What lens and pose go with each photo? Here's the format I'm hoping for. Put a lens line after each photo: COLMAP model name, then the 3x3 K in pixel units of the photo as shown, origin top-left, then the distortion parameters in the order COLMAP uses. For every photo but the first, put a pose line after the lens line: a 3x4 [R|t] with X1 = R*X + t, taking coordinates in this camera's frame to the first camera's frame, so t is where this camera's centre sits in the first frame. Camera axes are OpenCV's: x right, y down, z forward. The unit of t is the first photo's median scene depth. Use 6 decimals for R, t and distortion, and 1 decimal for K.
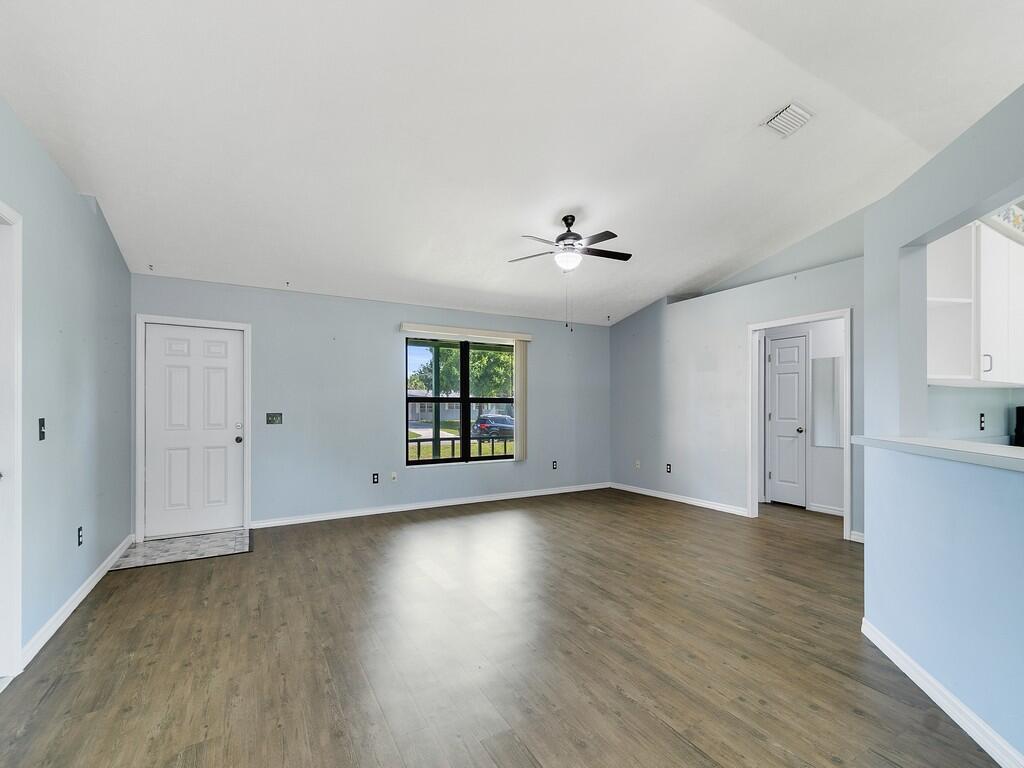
lens RADIAL K [[450.5, 0, 497.5], [0, 450.5, 406.2], [0, 0, 1]] dist [0.013283, -0.005316]
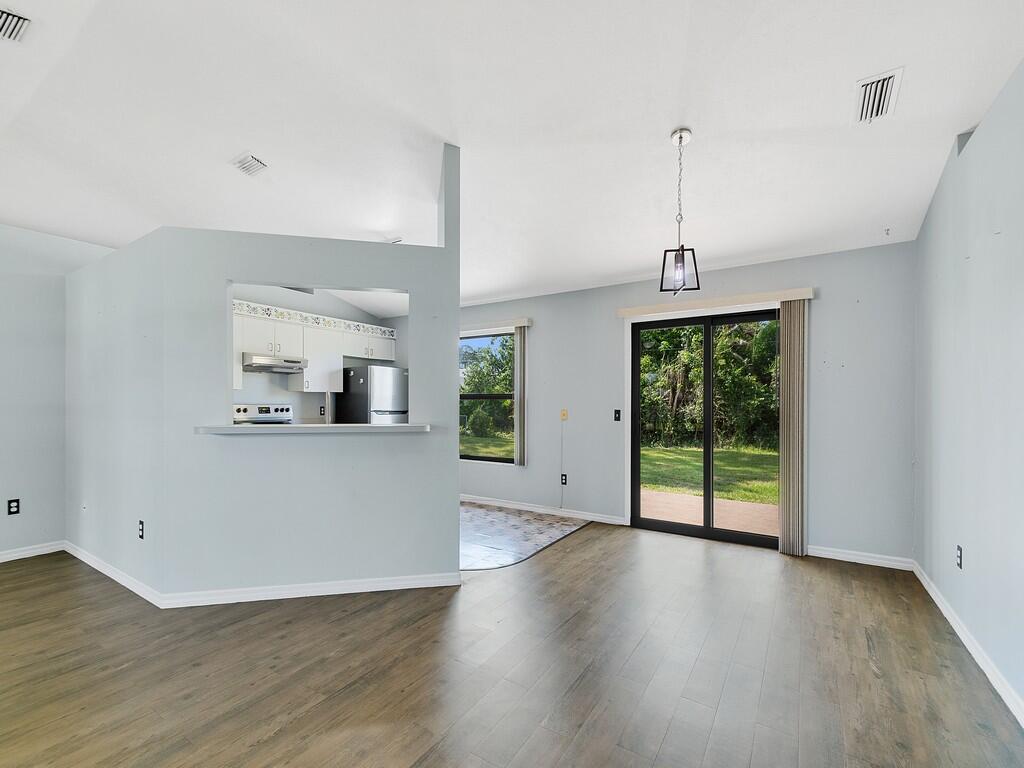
lens RADIAL K [[454.0, 0, 496.0], [0, 454.0, 406.3], [0, 0, 1]] dist [0.005418, -0.004899]
pose [[-0.462560, -0.011526, 0.886513, -0.465339], [-0.001681, 0.999925, 0.012123, -0.004852], [-0.886586, 0.004118, -0.462545, 0.690103]]
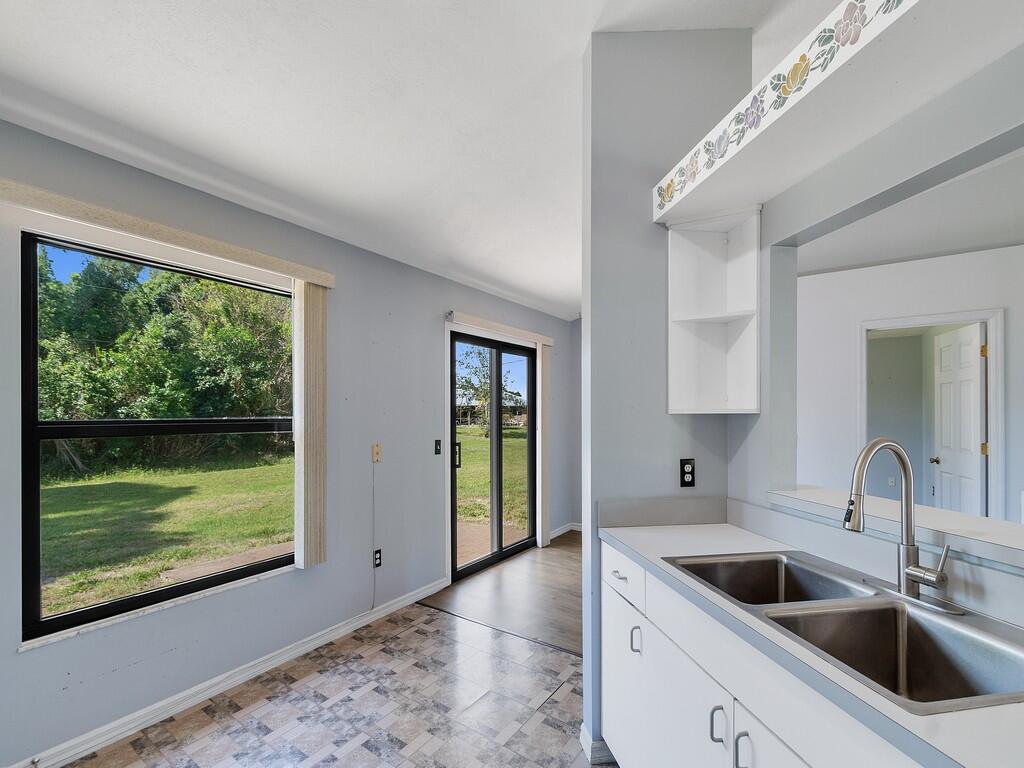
lens RADIAL K [[450.5, 0, 505.7], [0, 450.5, 410.8], [0, 0, 1]] dist [0.013283, -0.005316]
pose [[-0.896680, -0.003254, -0.442667, 1.153199], [-0.001084, 0.999986, -0.005156, -0.047037], [0.442677, -0.004144, -0.896671, 0.742702]]
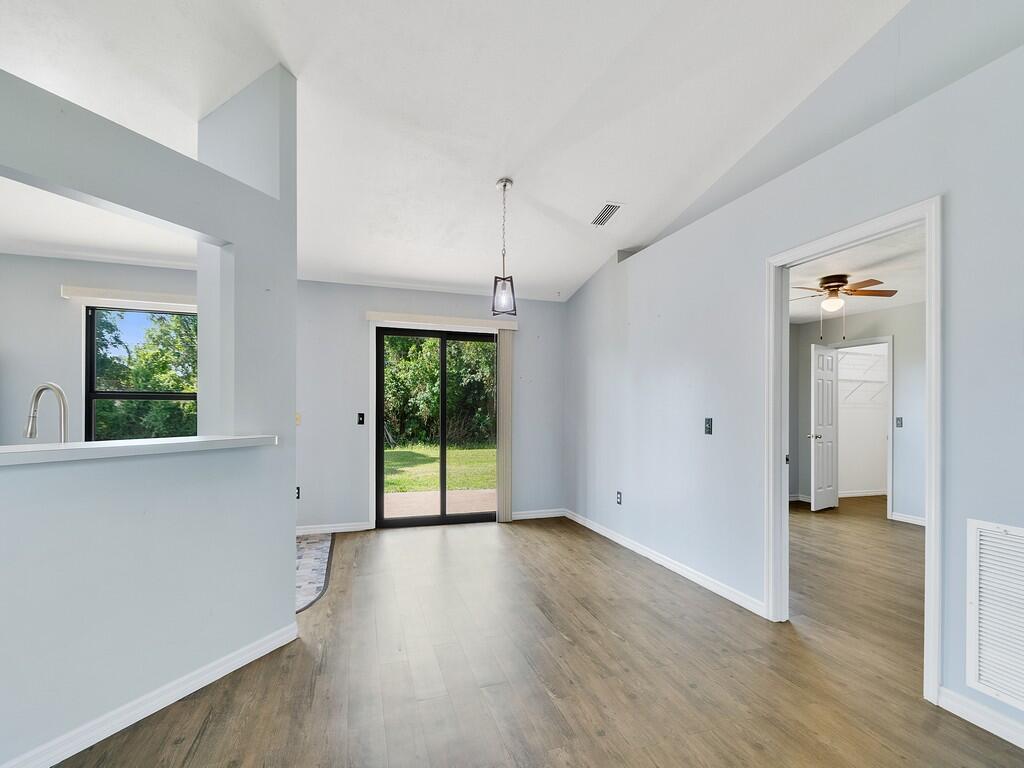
lens RADIAL K [[454.0, 0, 502.6], [0, 454.0, 409.0], [0, 0, 1]] dist [0.005418, -0.004899]
pose [[-0.983752, -0.011761, 0.179146, 0.001929], [-0.011018, 0.999926, 0.005144, -0.001959], [-0.179193, 0.003087, -0.983809, 1.030623]]
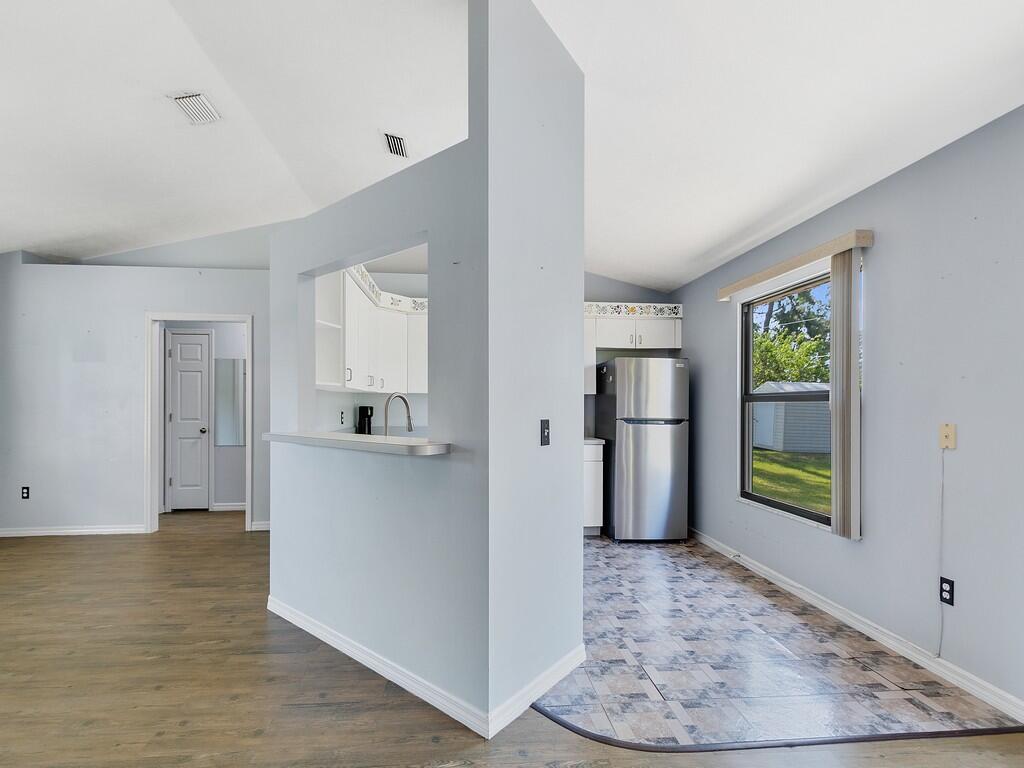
lens RADIAL K [[481.3, 0, 500.1], [0, 481.3, 407.1], [0, 0, 1]] dist [0.004456, -0.002380]
pose [[0.400668, -0.002148, 0.916221, -0.042308], [-0.000572, 0.999996, 0.002594, -0.001365], [-0.916223, -0.001564, 0.400665, 0.003960]]
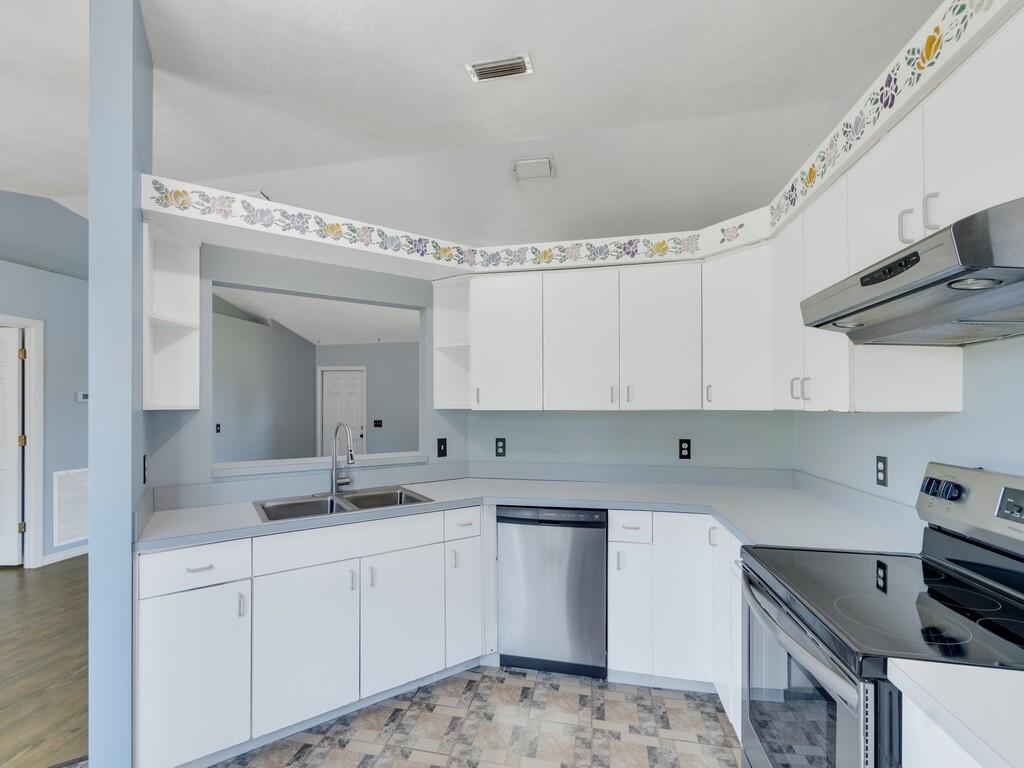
lens RADIAL K [[454.0, 0, 516.5], [0, 454.0, 406.1], [0, 0, 1]] dist [0.005418, -0.004899]
pose [[0.766737, -0.002778, -0.641955, 1.457387], [0.001241, 0.999995, -0.002845, -0.048768], [0.641960, 0.001385, 0.766737, 0.134414]]
